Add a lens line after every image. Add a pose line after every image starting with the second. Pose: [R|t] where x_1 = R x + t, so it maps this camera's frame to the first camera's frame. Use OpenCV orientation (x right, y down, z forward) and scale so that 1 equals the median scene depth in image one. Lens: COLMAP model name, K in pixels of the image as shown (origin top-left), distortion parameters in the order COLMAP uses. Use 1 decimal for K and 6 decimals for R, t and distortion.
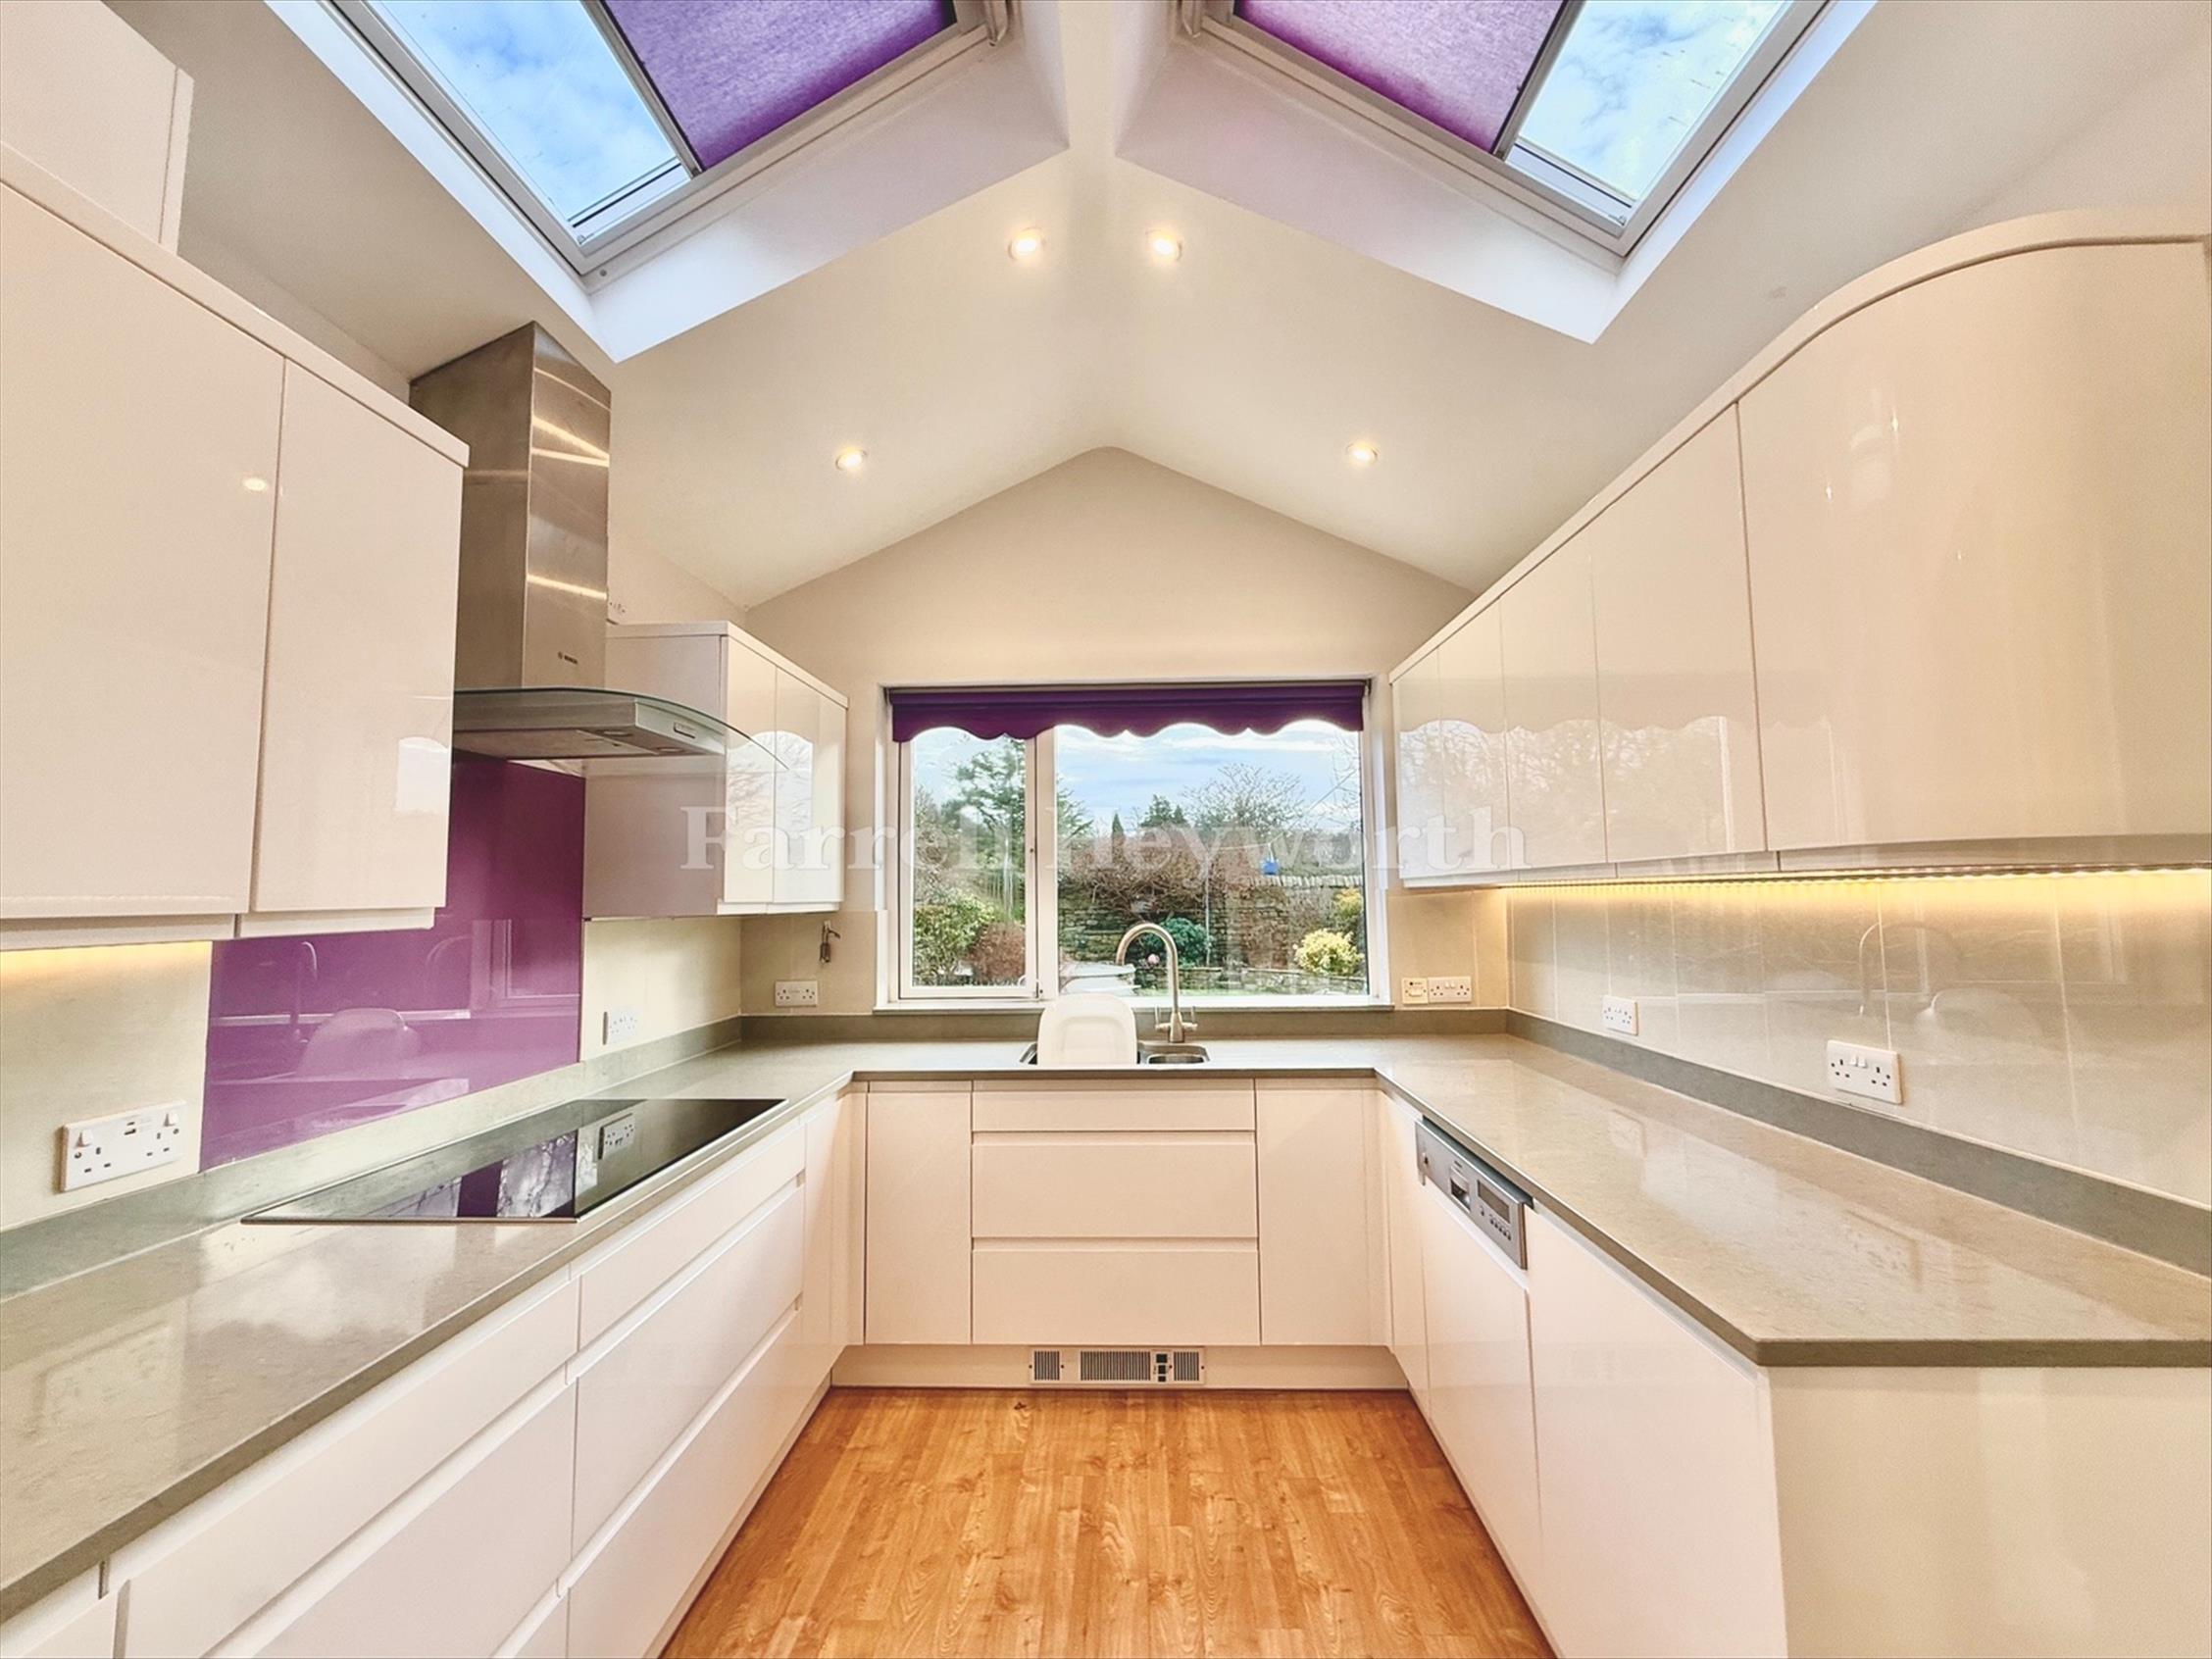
lens RADIAL K [[907.7, 0, 1112.5], [0, 907.7, 824.8], [0, 0, 1]] dist [-0.000857, 0.000107]
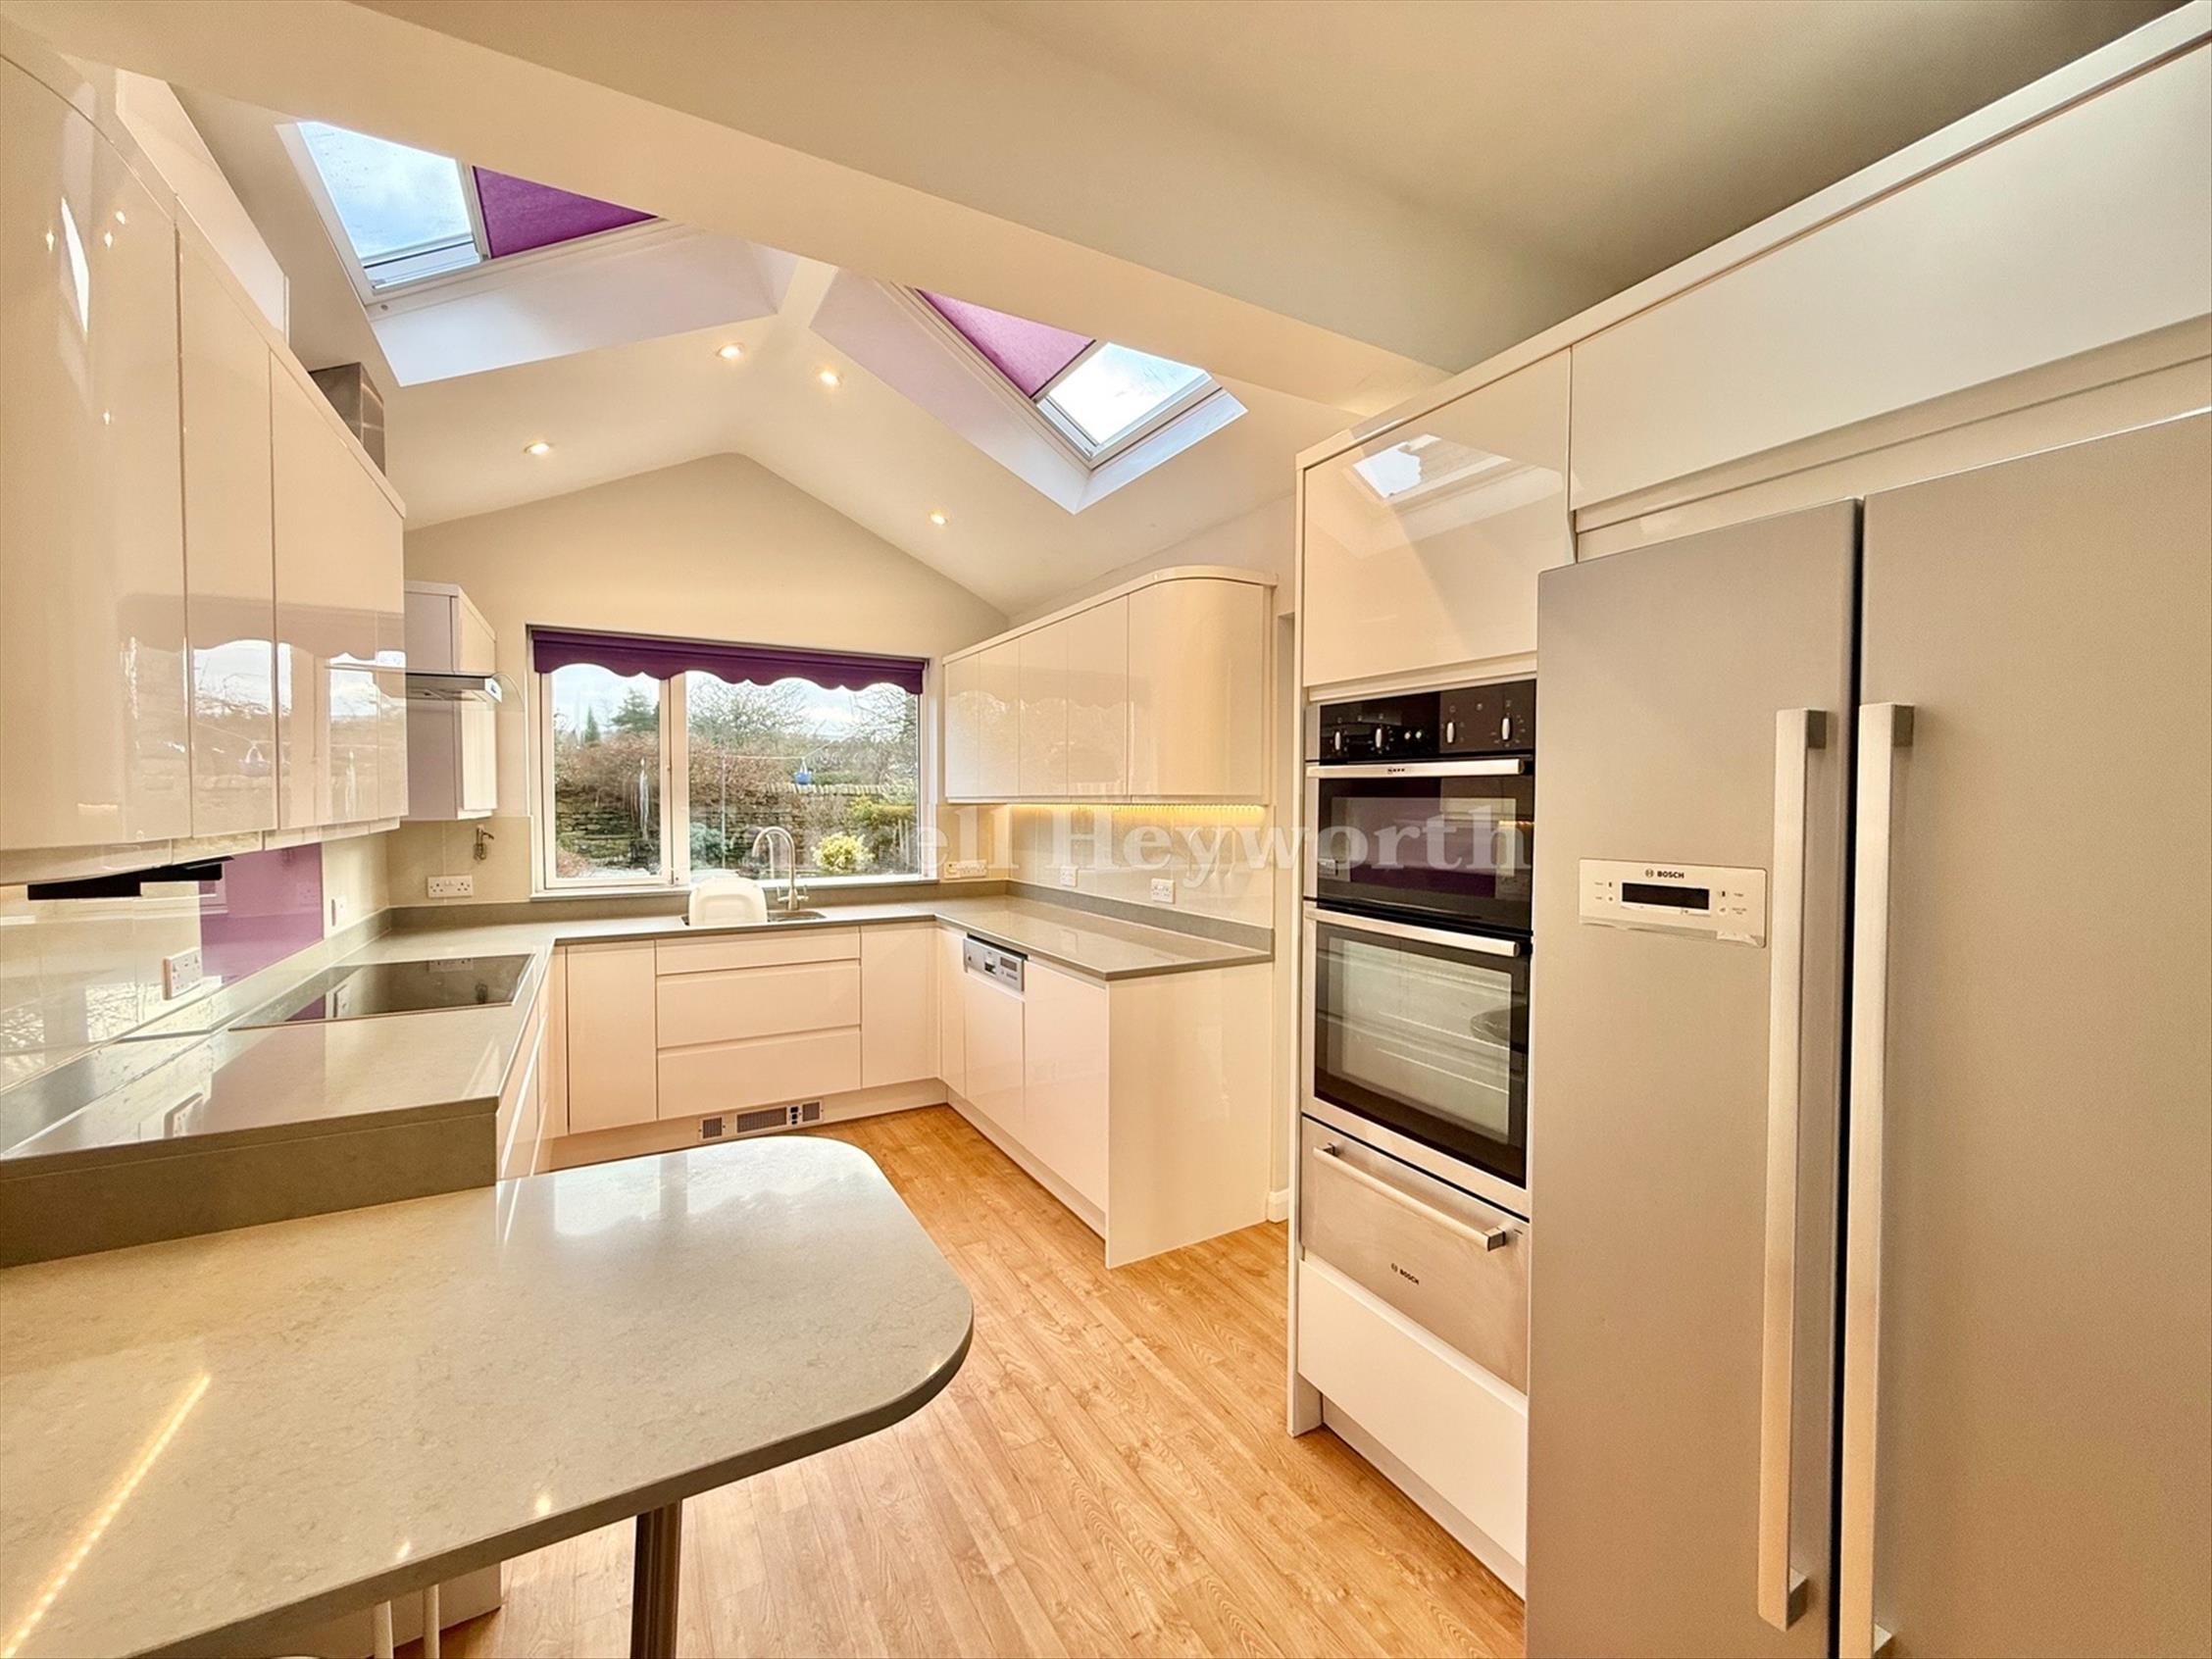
lens RADIAL K [[876.0, 0, 1106.0], [0, 876.0, 829.5], [0, 0, 1]] dist [-0.000198, -0.000062]
pose [[0.853894, -0.002242, 0.520442, -0.243041], [-0.054839, 0.994036, 0.094258, -0.044366], [-0.517550, -0.109027, 0.848679, -0.433828]]
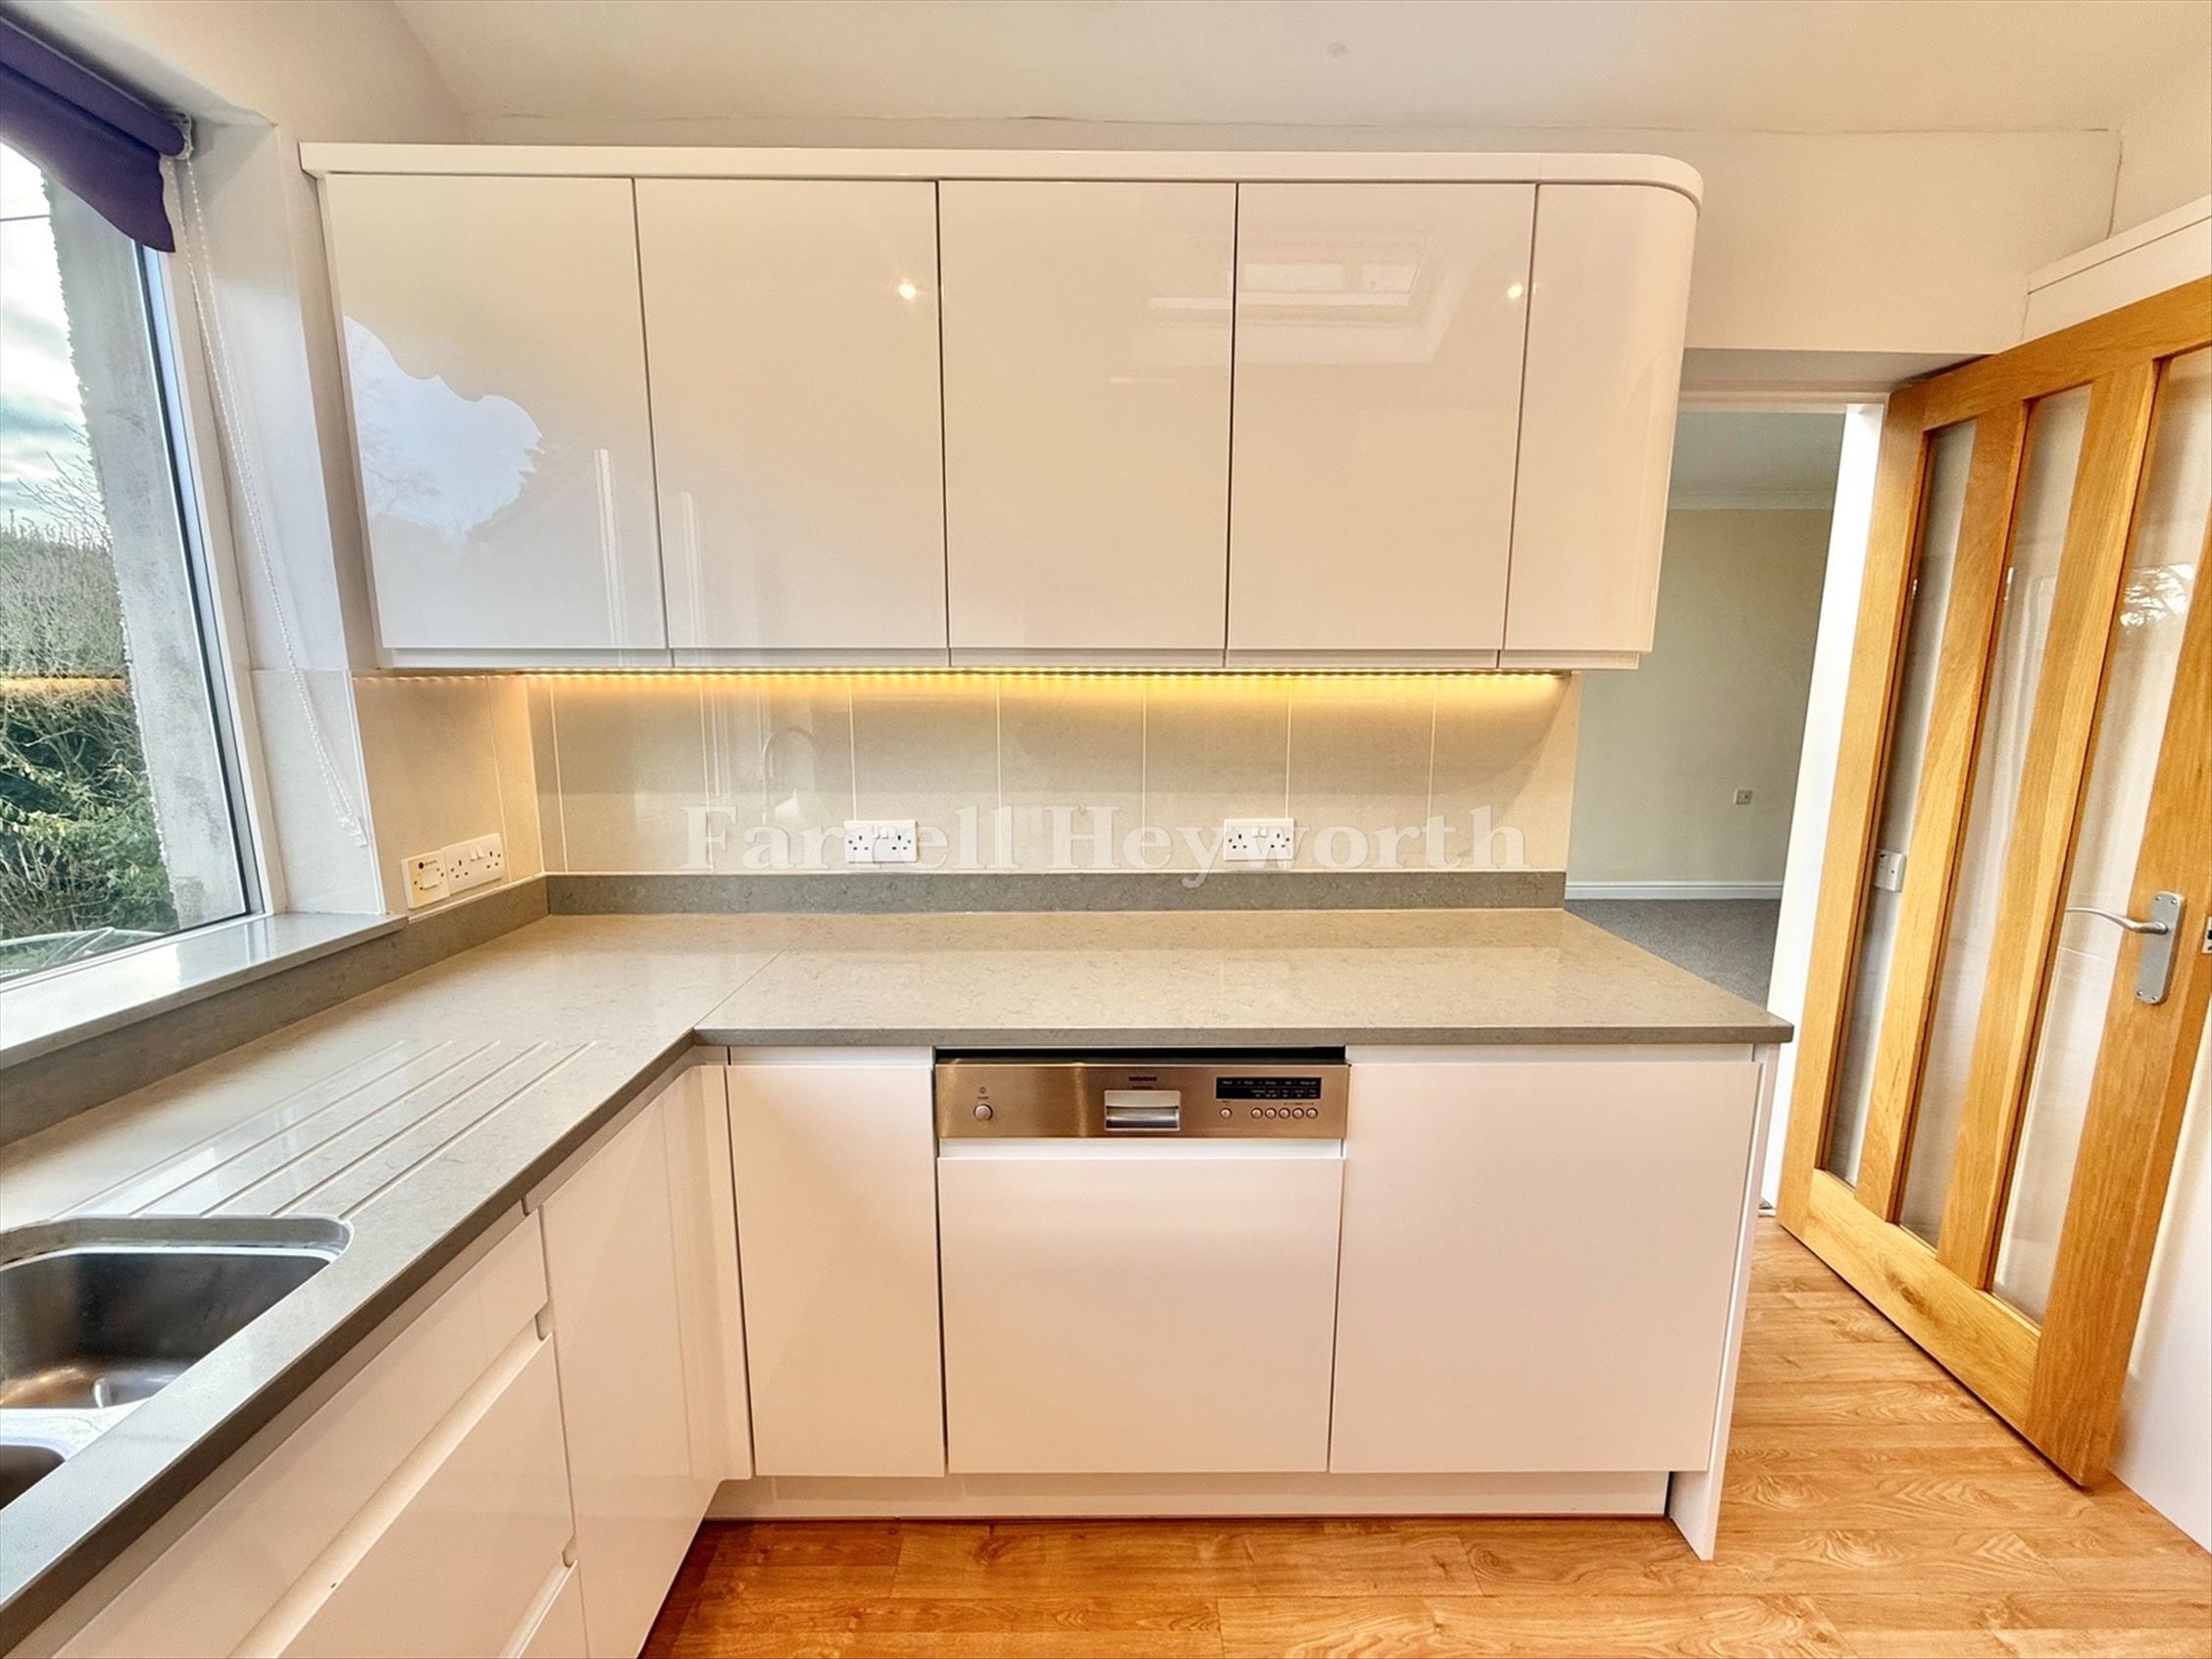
lens RADIAL K [[876.9, 0, 1102.3], [0, 876.9, 824.1], [0, 0, 1]] dist [0.001433, -0.000255]
pose [[-0.031567, -0.148589, 0.988395, -0.170415], [-0.081594, 0.985970, 0.145618, 0.058747], [-0.996166, -0.076051, -0.043248, 0.728756]]
